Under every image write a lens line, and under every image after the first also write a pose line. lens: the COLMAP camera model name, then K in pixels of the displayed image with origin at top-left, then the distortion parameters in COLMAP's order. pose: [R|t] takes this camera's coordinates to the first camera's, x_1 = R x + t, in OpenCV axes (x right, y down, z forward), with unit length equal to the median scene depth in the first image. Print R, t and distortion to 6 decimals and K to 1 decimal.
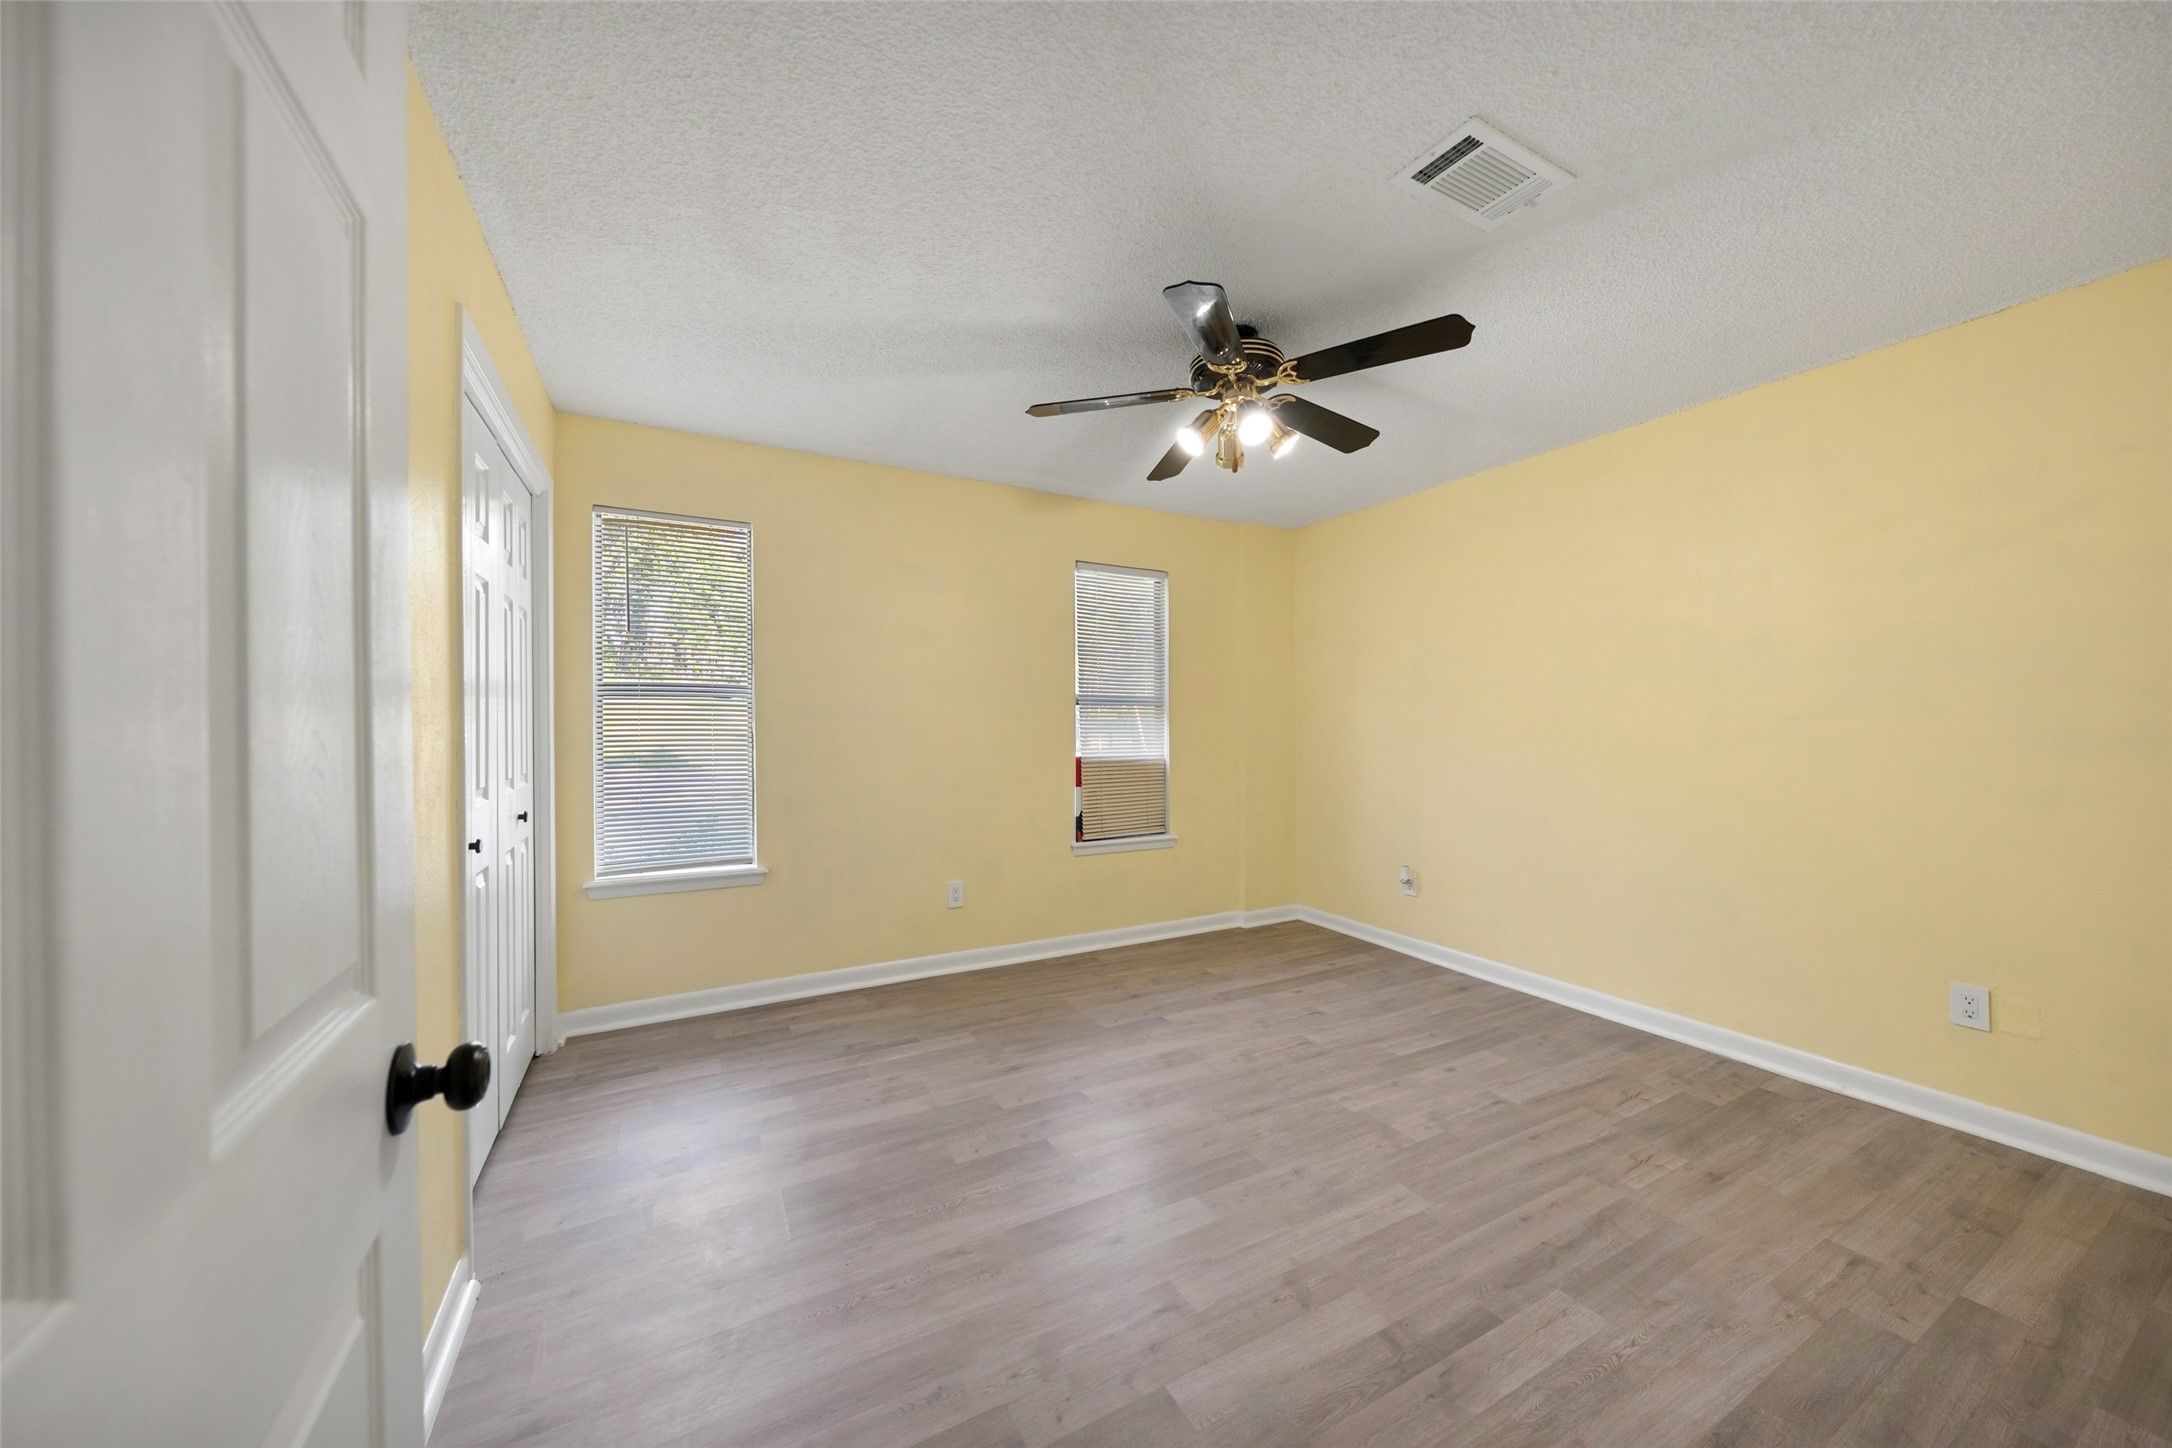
lens RADIAL K [[753.1, 0, 1076.1], [0, 753.1, 719.7], [0, 0, 1]] dist [-0.019728, 0.000090]
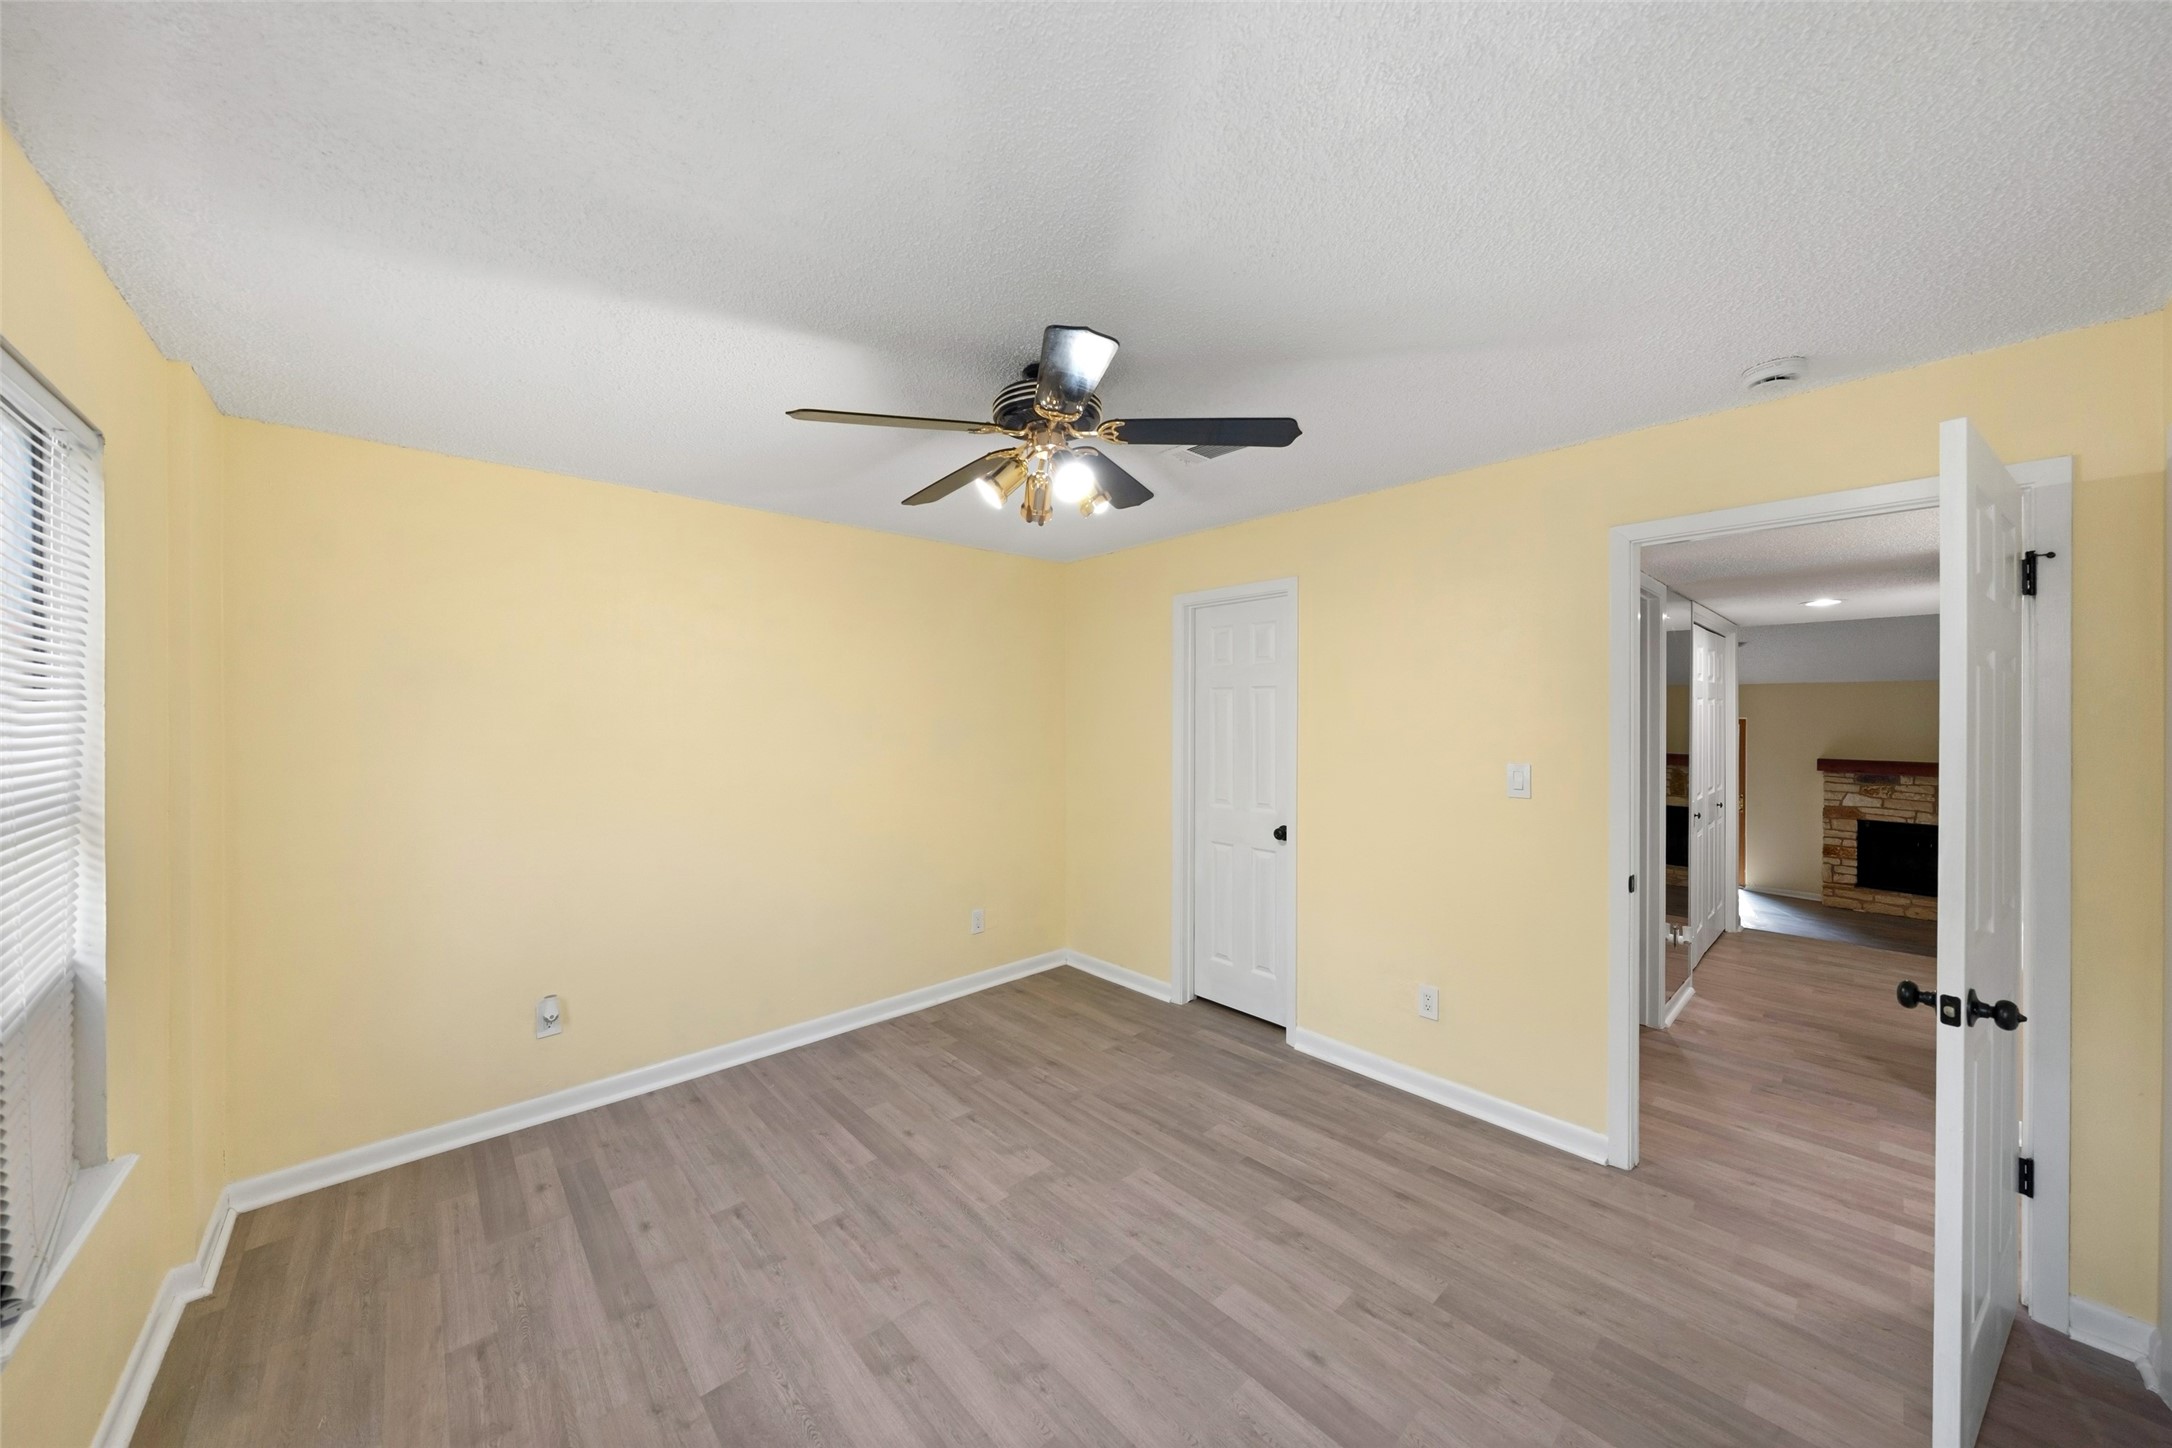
lens RADIAL K [[752.1, 0, 1083.5], [0, 752.1, 713.0], [0, 0, 1]] dist [-0.016520, 0.005473]
pose [[-0.252812, -0.000270, 0.967515, -0.555679], [0.003693, 0.999992, 0.001244, -0.107197], [-0.967508, 0.003888, -0.252809, 1.038352]]
